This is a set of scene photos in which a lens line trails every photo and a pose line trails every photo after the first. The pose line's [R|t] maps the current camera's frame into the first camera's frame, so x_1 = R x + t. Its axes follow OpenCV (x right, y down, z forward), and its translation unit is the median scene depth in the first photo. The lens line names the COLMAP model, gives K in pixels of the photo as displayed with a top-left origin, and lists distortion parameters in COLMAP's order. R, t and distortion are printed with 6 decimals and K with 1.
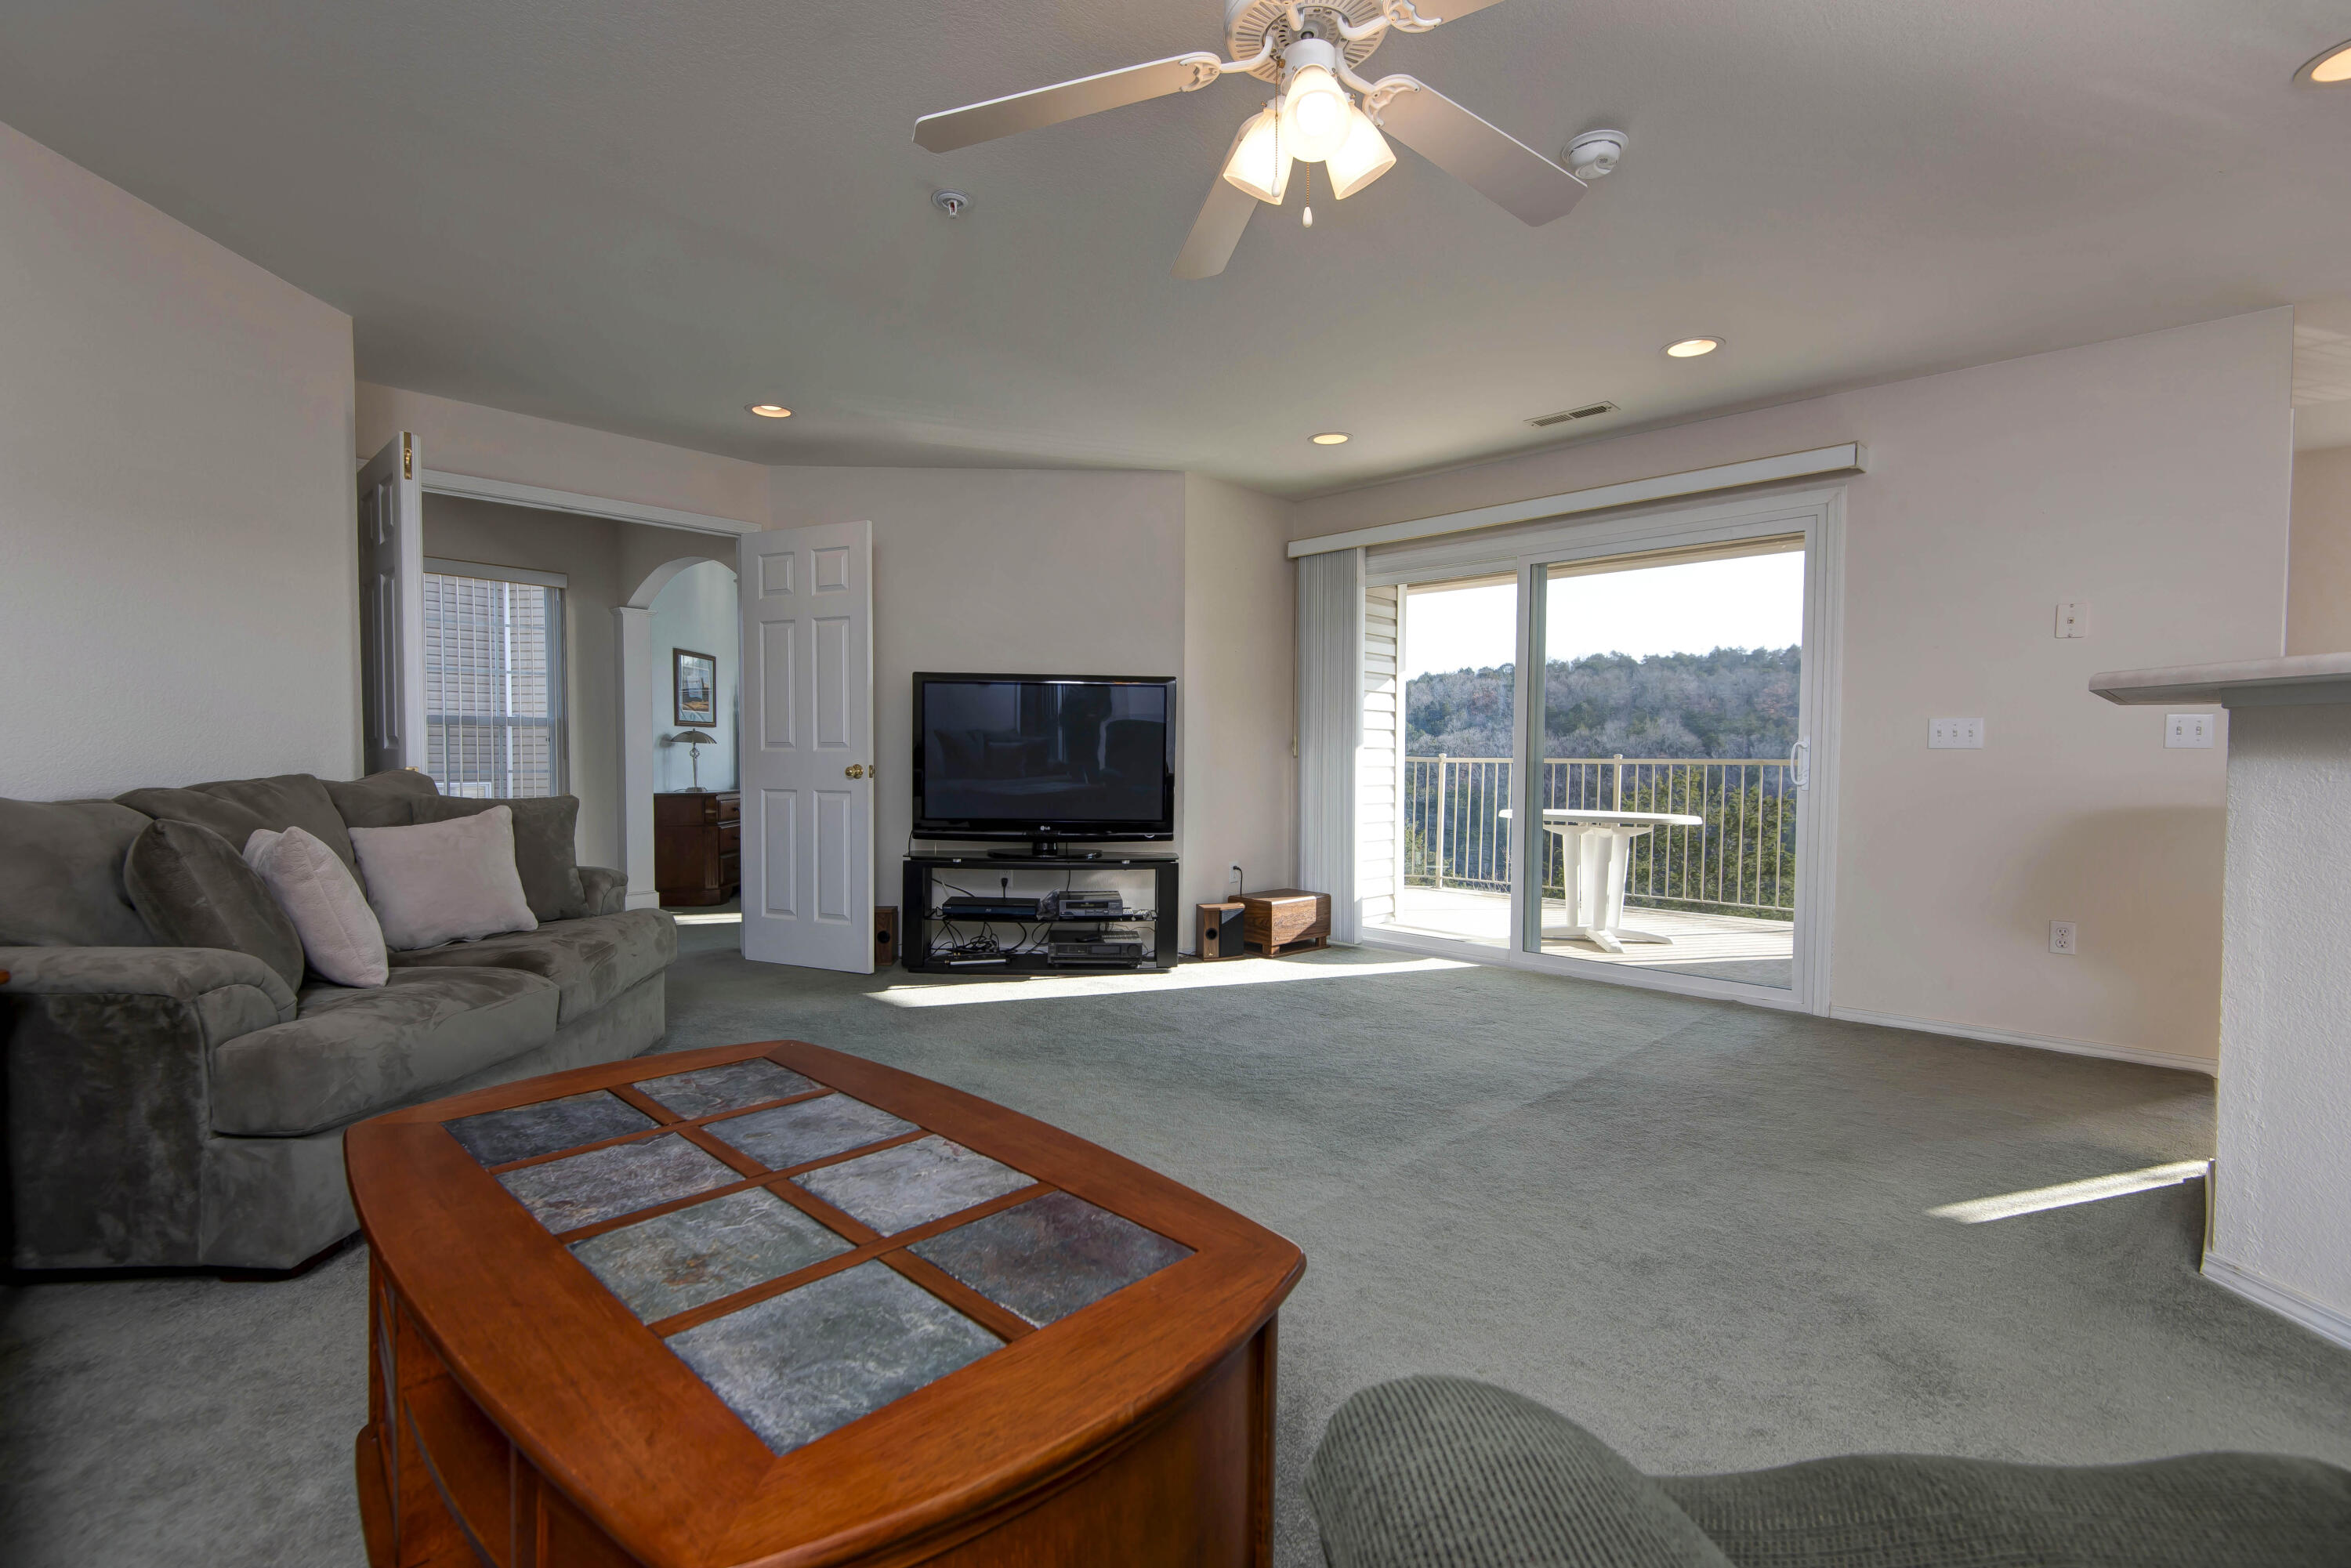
lens RADIAL K [[1104.9, 0, 1176.7], [0, 1104.9, 791.1], [0, 0, 1]] dist [0.019596, -0.012657]
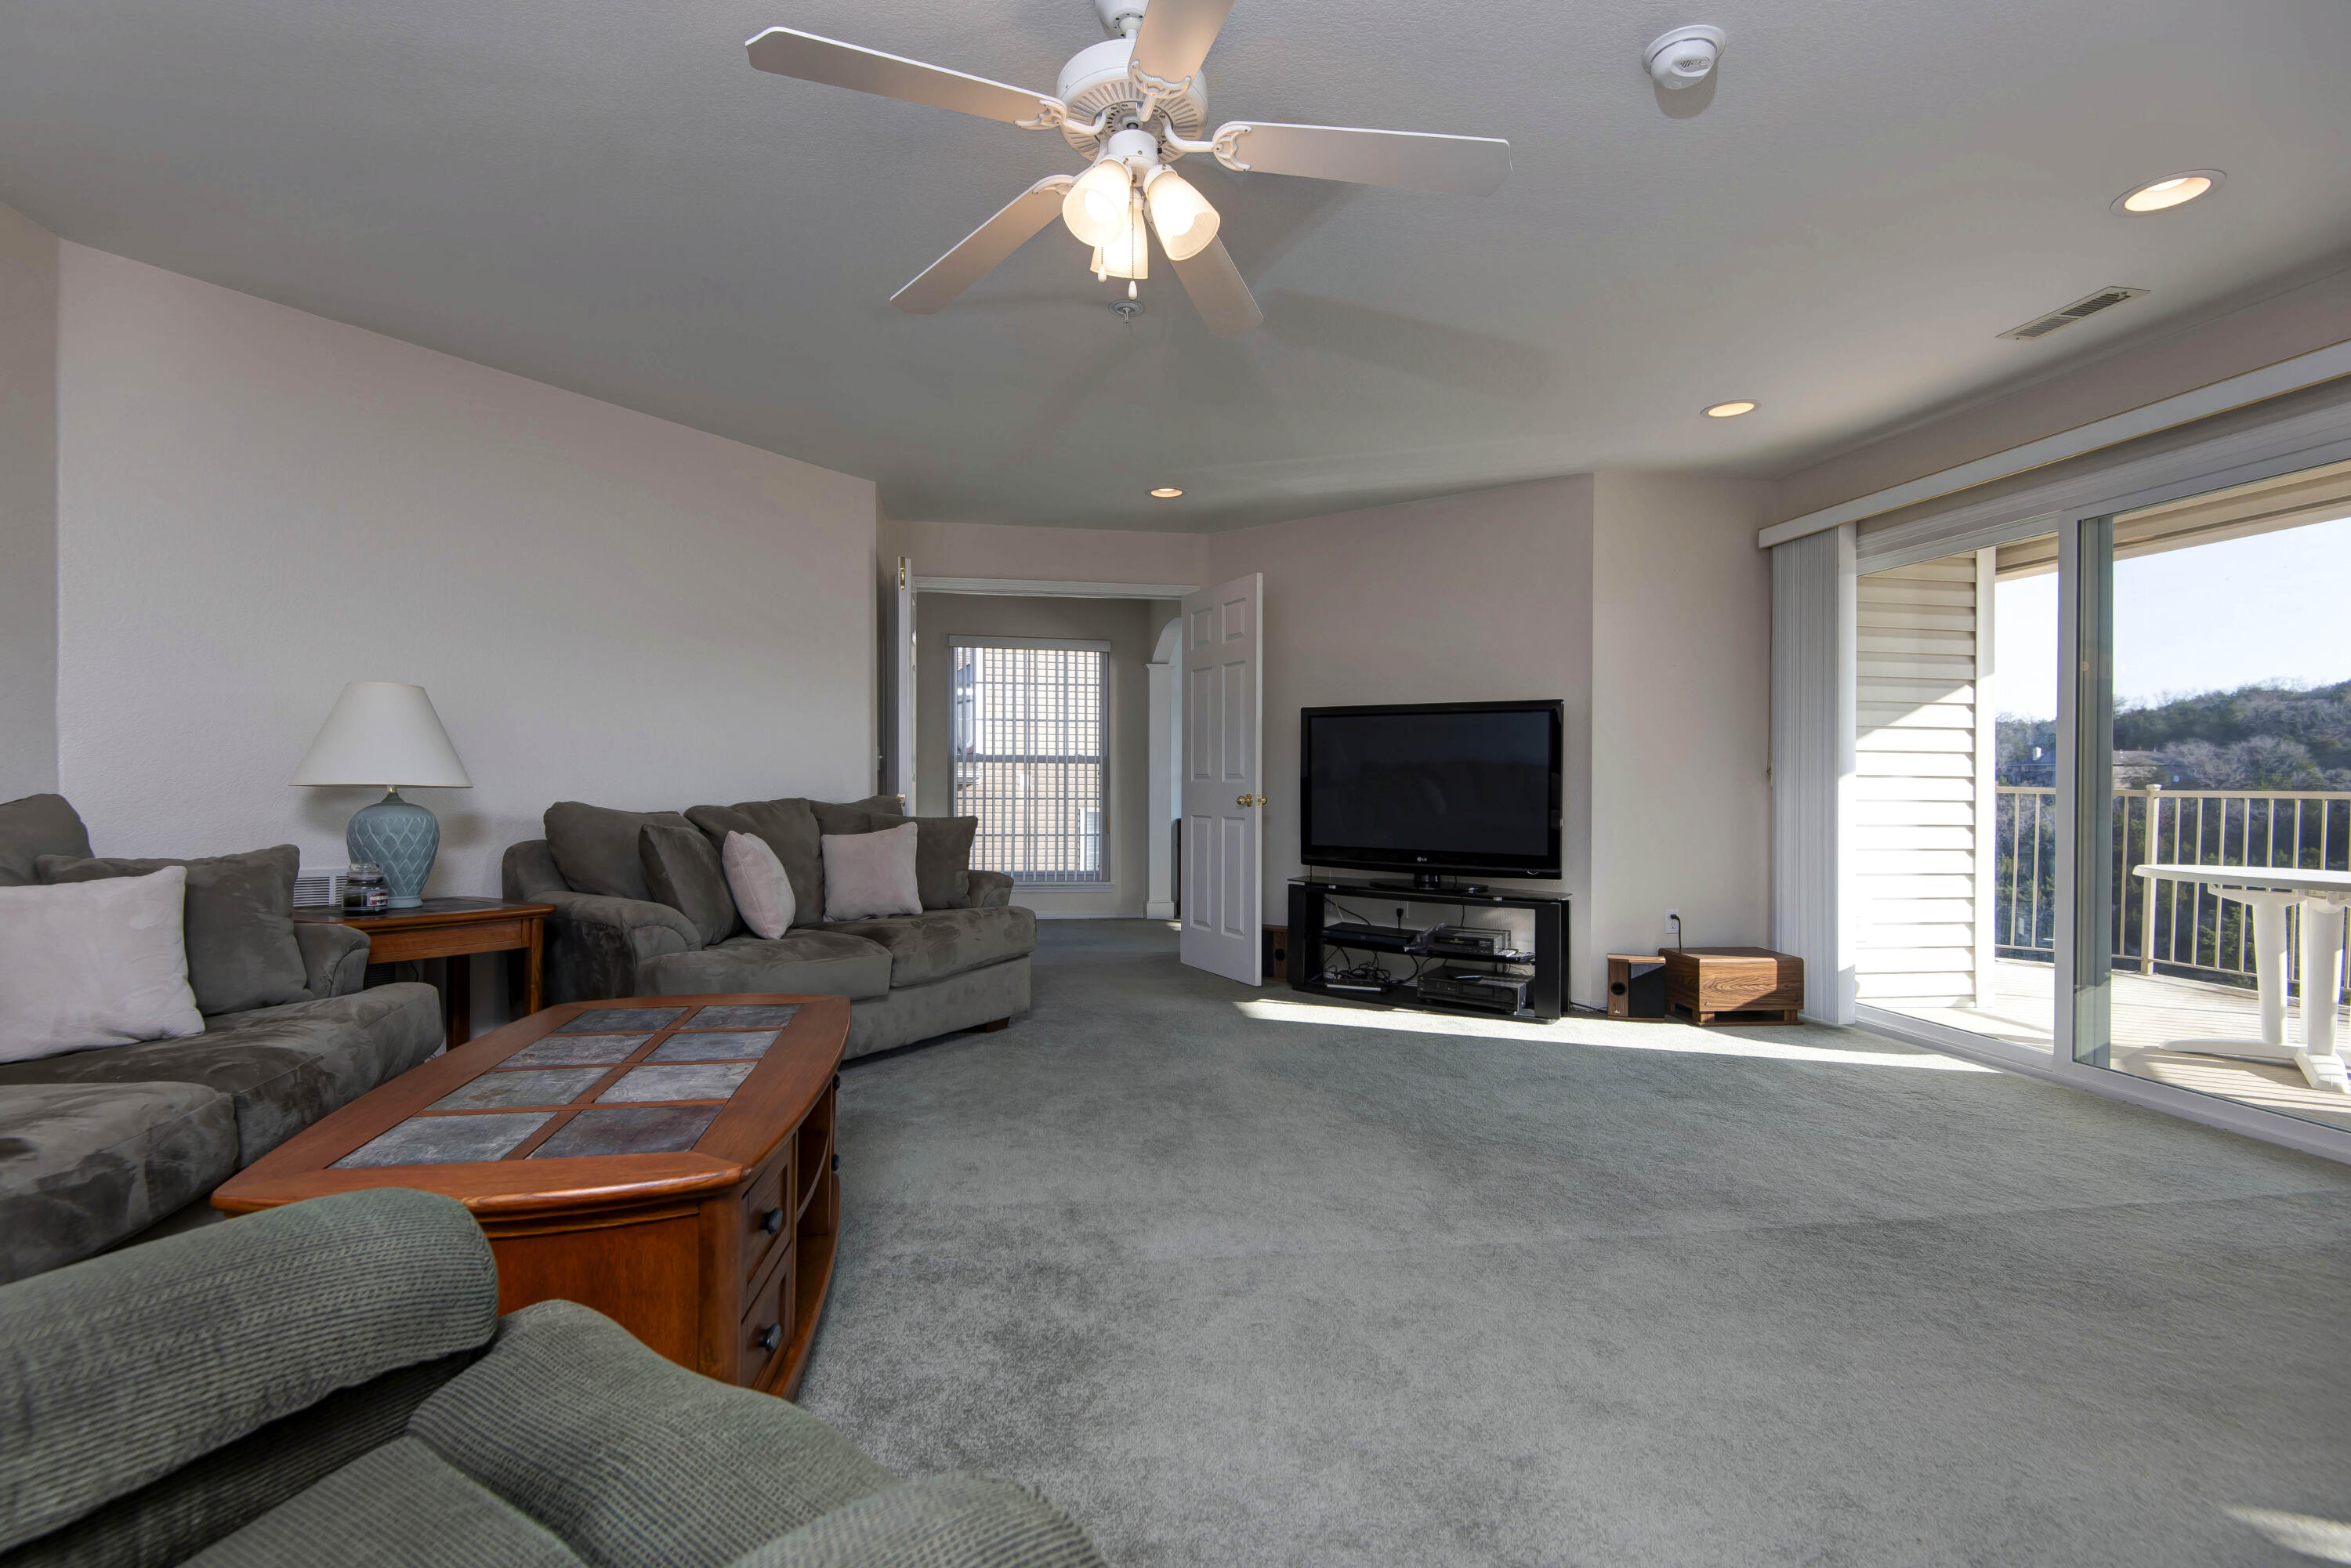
lens RADIAL K [[1104.9, 0, 1125.0], [0, 1104.9, 782.2], [0, 0, 1]] dist [0.019596, -0.012657]
pose [[0.788084, -0.001567, -0.615566, 0.268734], [-0.021147, 0.999338, -0.029617, -0.000515], [0.615204, 0.036358, 0.787529, 0.053742]]
